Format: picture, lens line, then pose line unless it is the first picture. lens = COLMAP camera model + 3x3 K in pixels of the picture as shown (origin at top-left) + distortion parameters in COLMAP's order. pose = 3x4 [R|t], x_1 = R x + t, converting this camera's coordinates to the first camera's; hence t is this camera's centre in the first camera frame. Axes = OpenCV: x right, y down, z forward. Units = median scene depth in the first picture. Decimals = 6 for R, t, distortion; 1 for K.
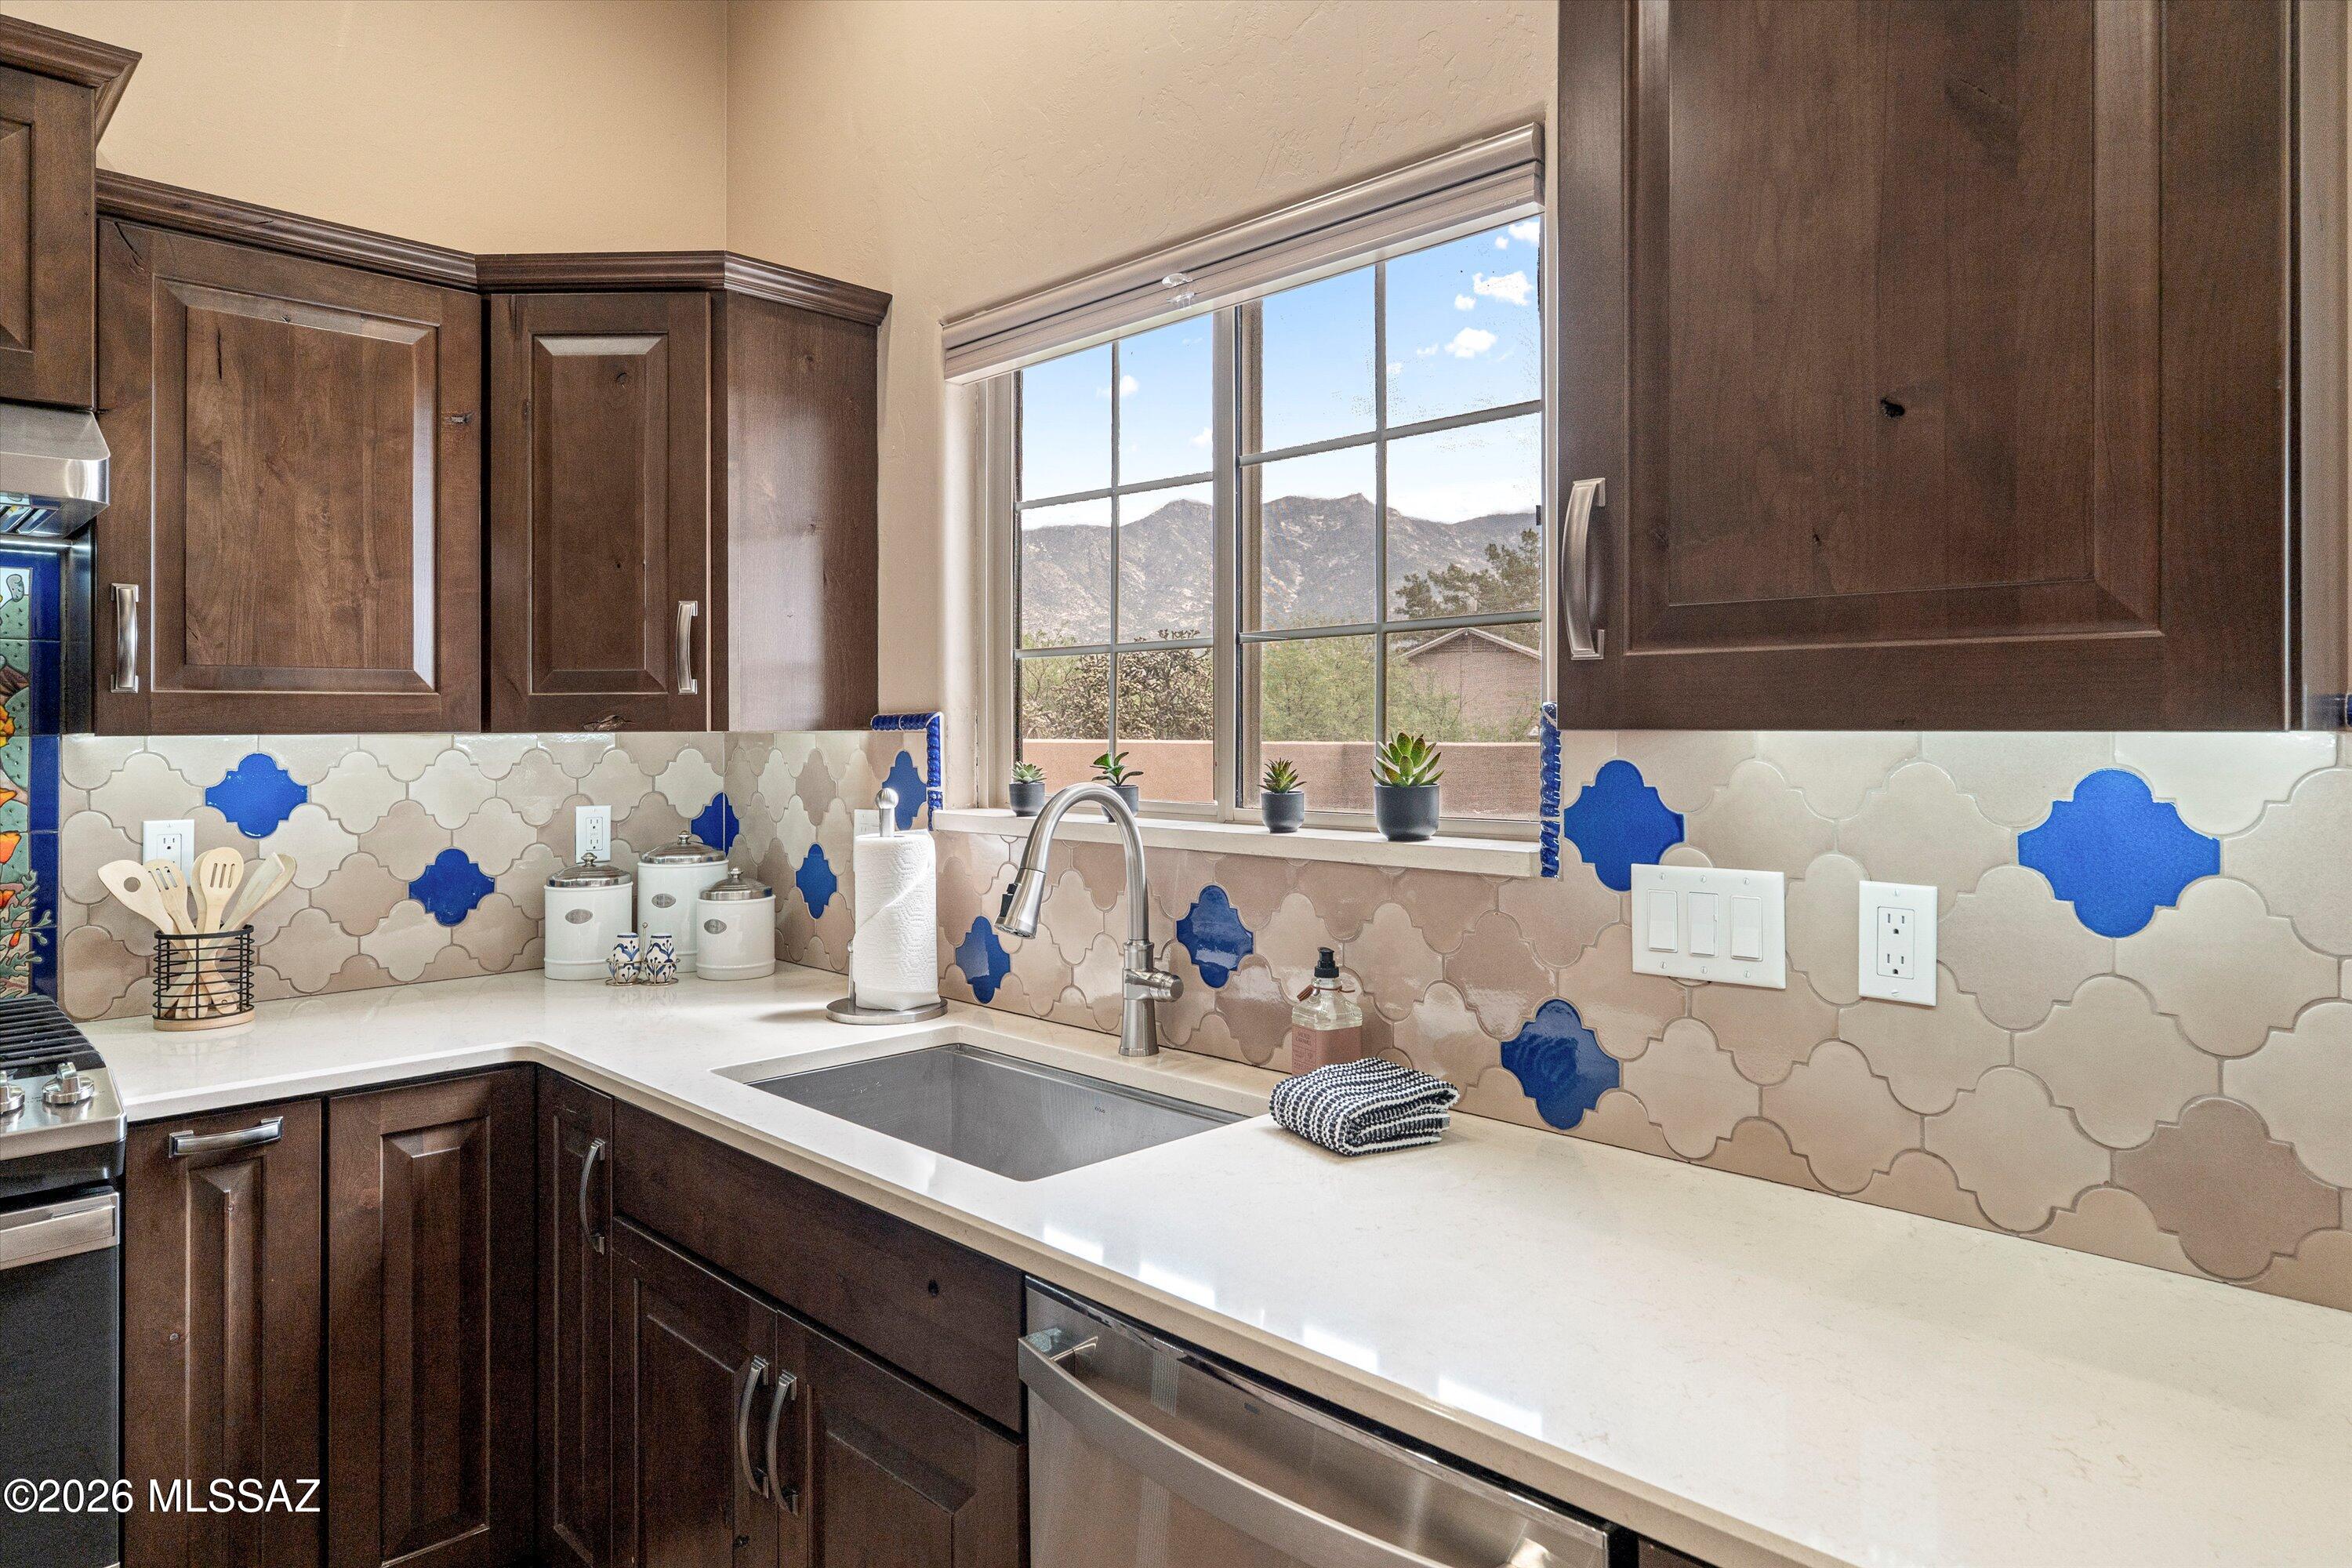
lens RADIAL K [[1406.8, 0, 1203.3], [0, 1406.8, 719.9], [0, 0, 1]] dist [-0.005661, 0.002473]
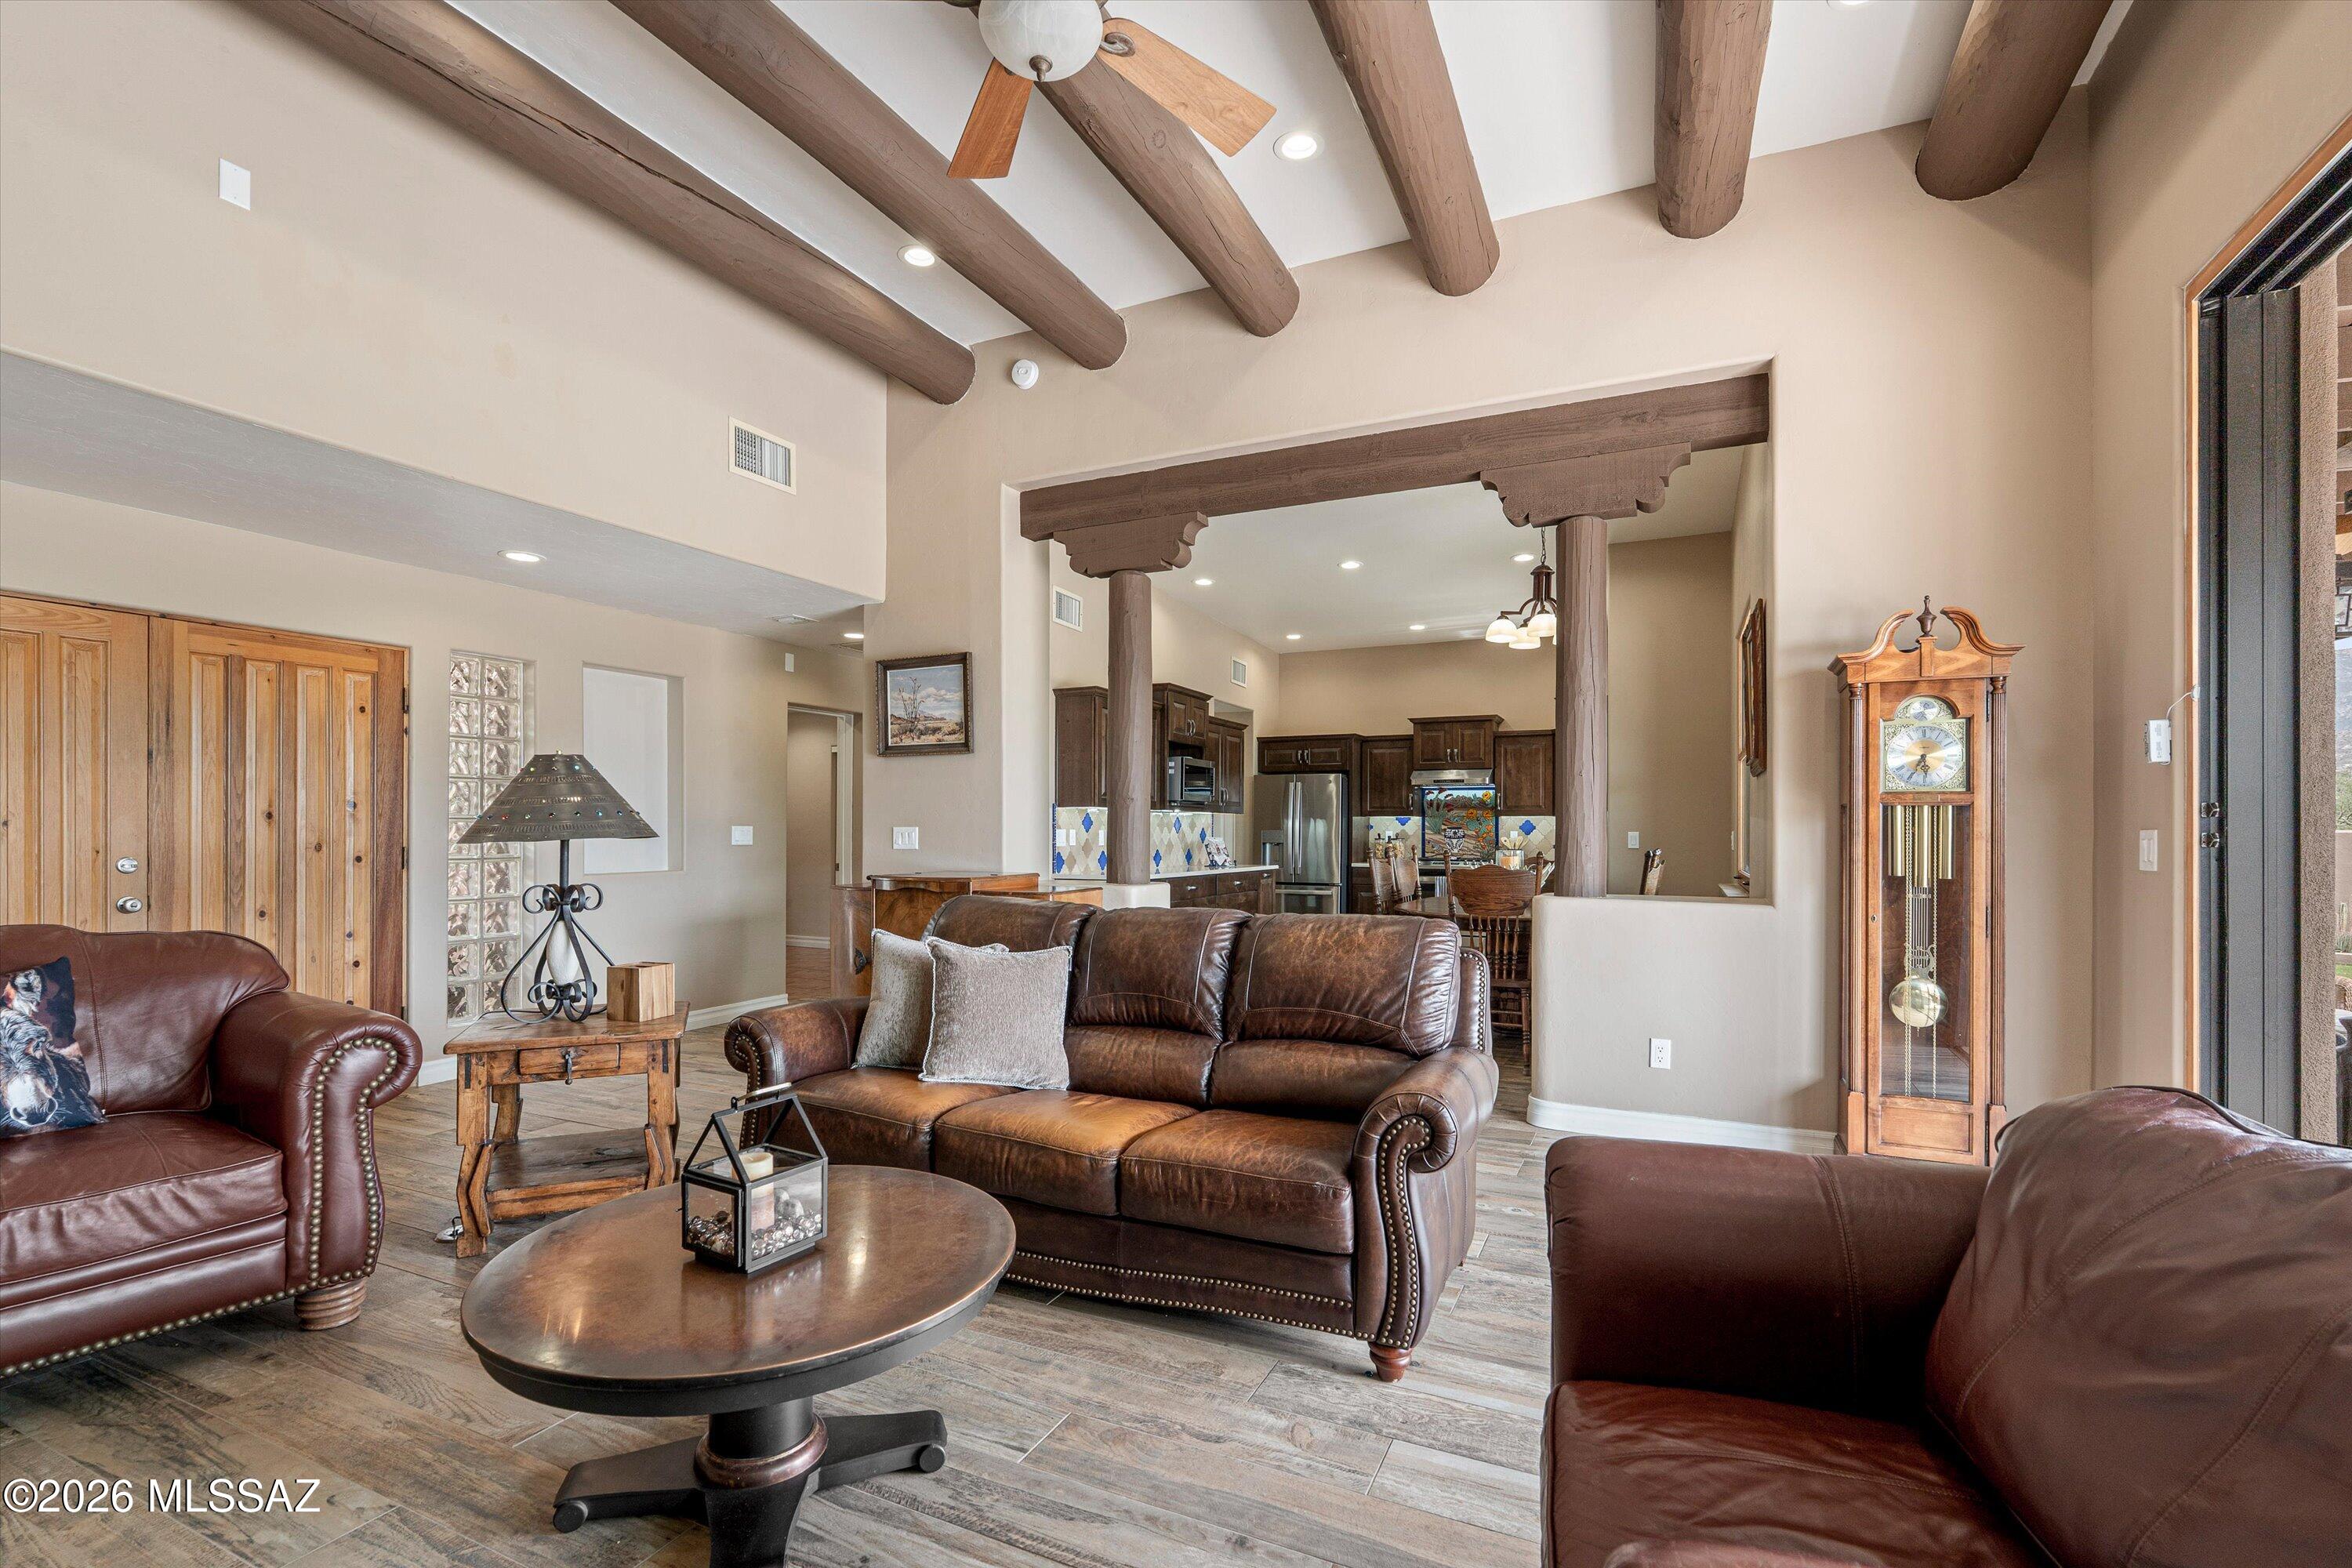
lens RADIAL K [[1039.6, 0, 1159.4], [0, 1039.6, 828.0], [0, 0, 1]] dist [-0.008209, -0.000722]
pose [[0.311410, 0.002663, -0.950272, 3.017213], [-0.001981, 0.999996, 0.002154, 0.052528], [0.950274, 0.001211, 0.311414, -1.813307]]
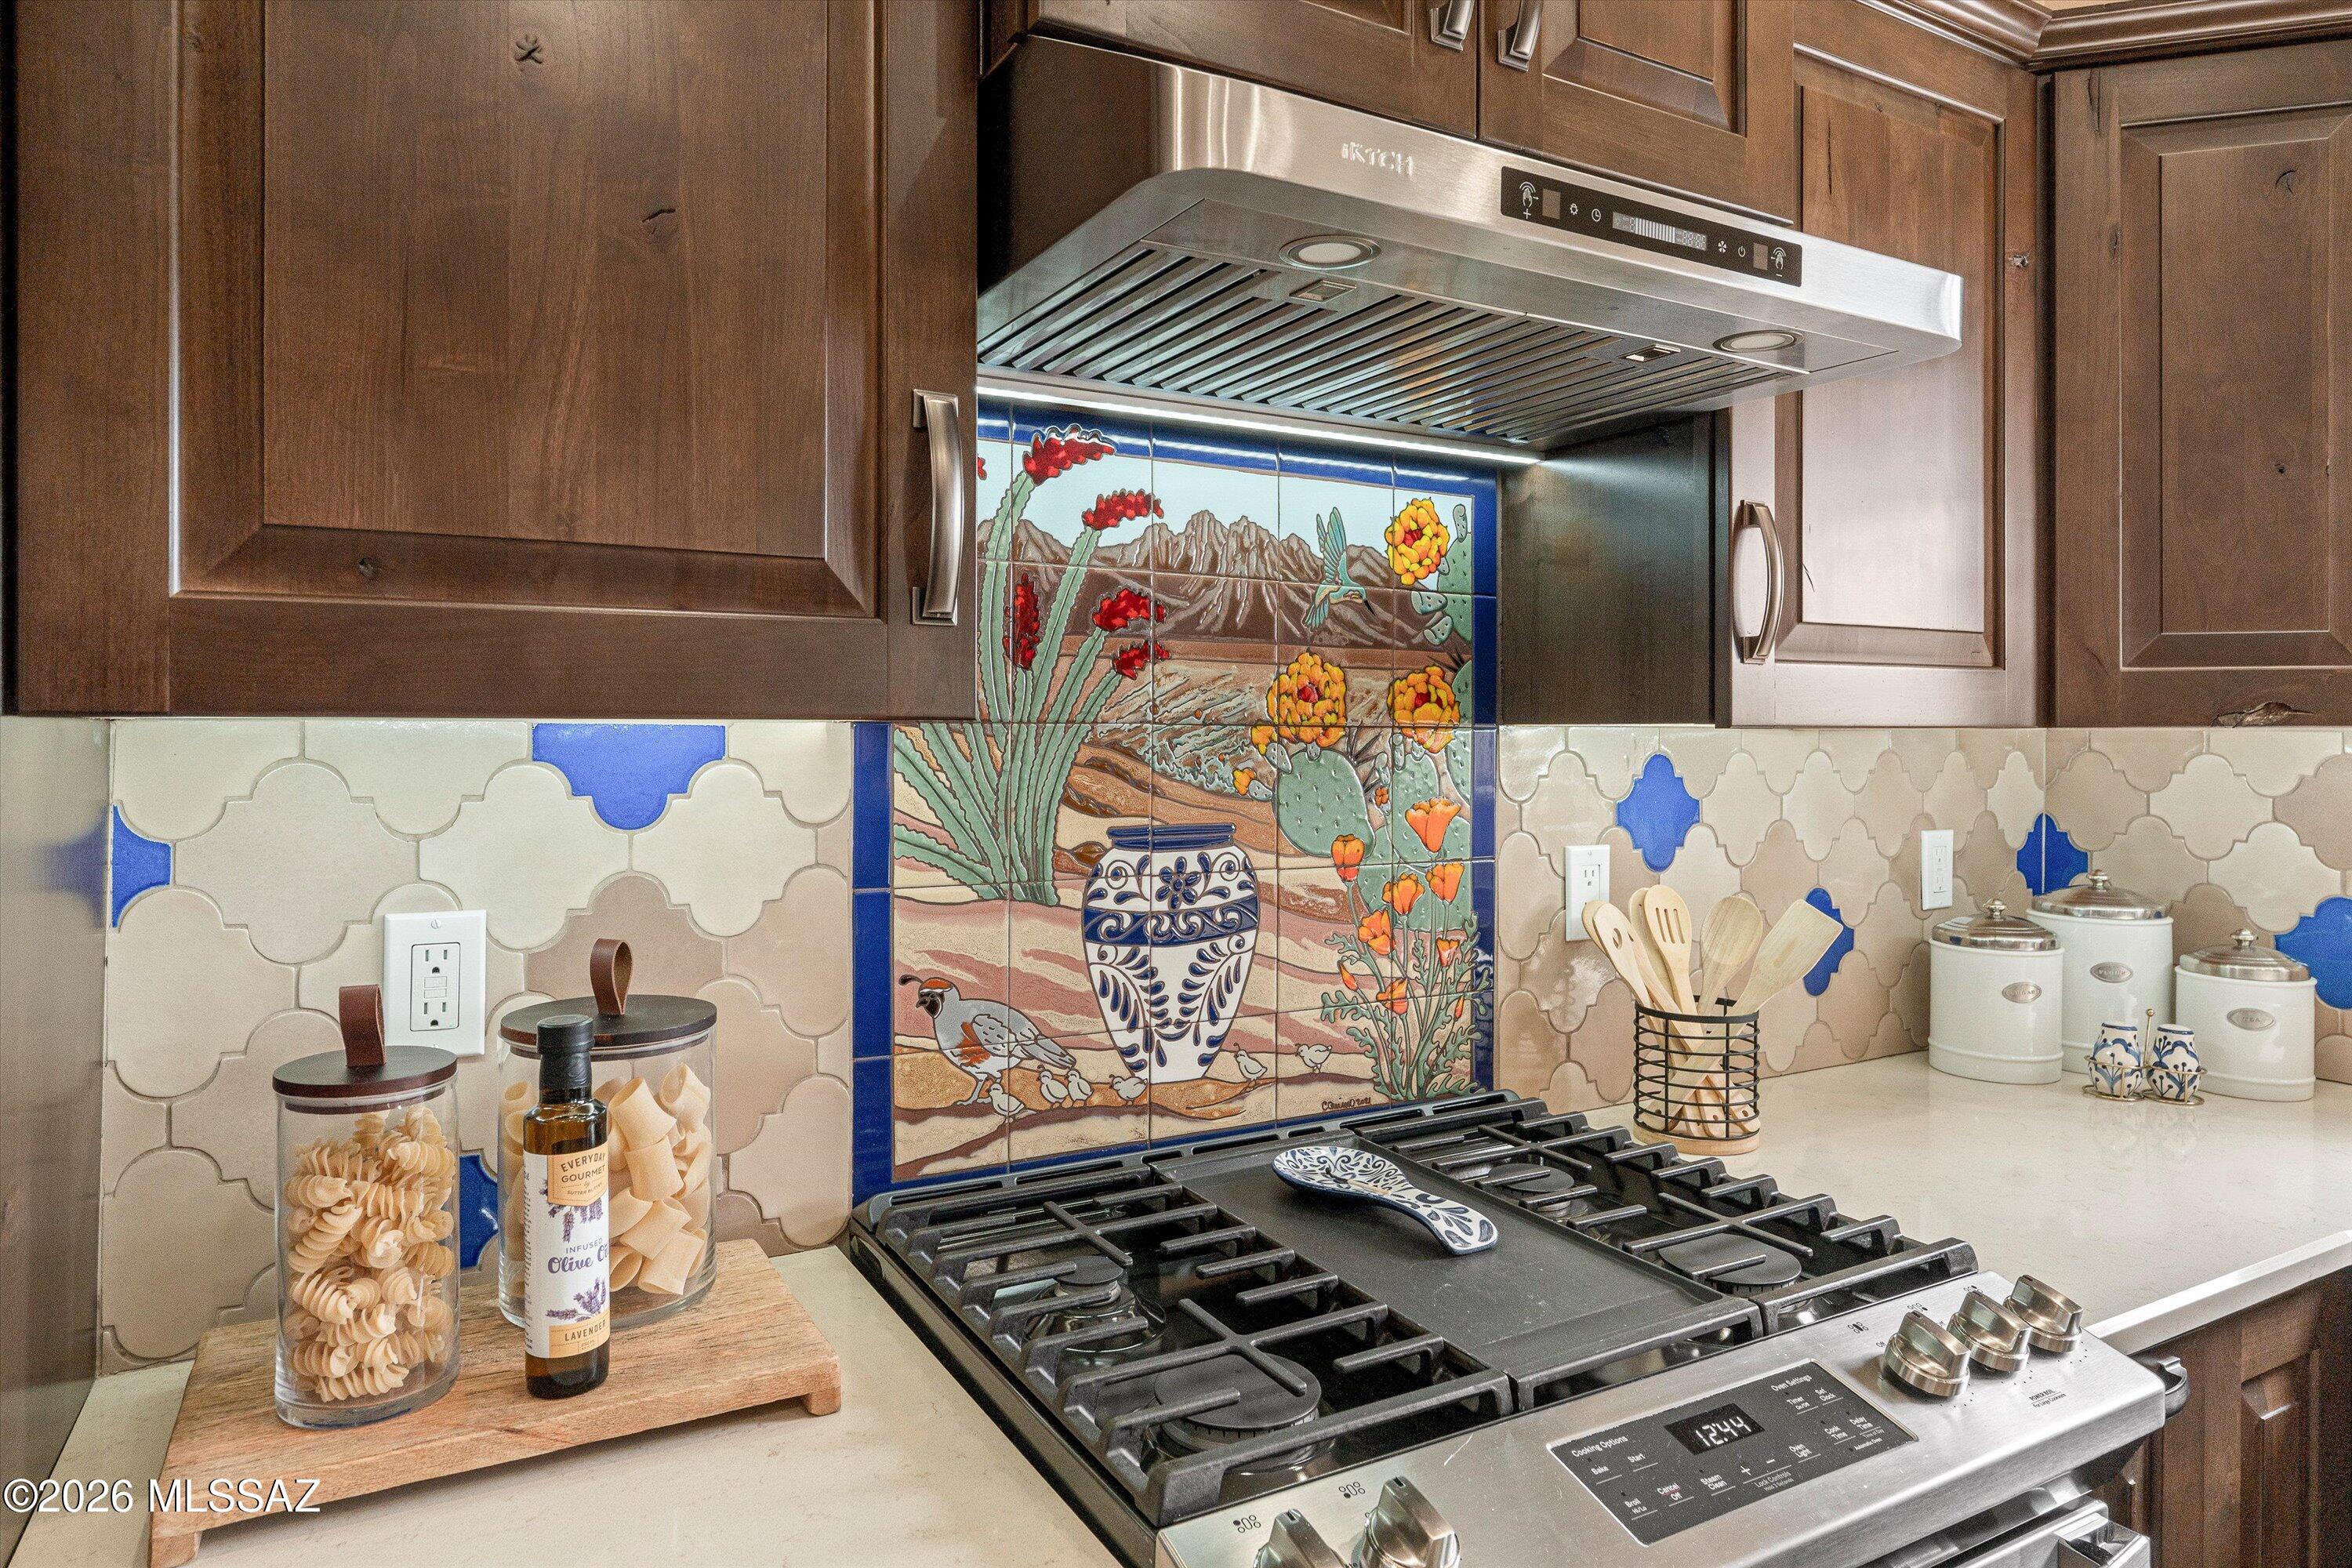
lens RADIAL K [[1406.8, 0, 1178.0], [0, 1406.8, 718.7], [0, 0, 1]] dist [-0.005661, 0.002473]
pose [[0.962346, 0.005010, -0.271783, -0.766186], [-0.005274, 0.999986, -0.000241, 0.007939], [0.271778, 0.001666, 0.962359, 0.254384]]
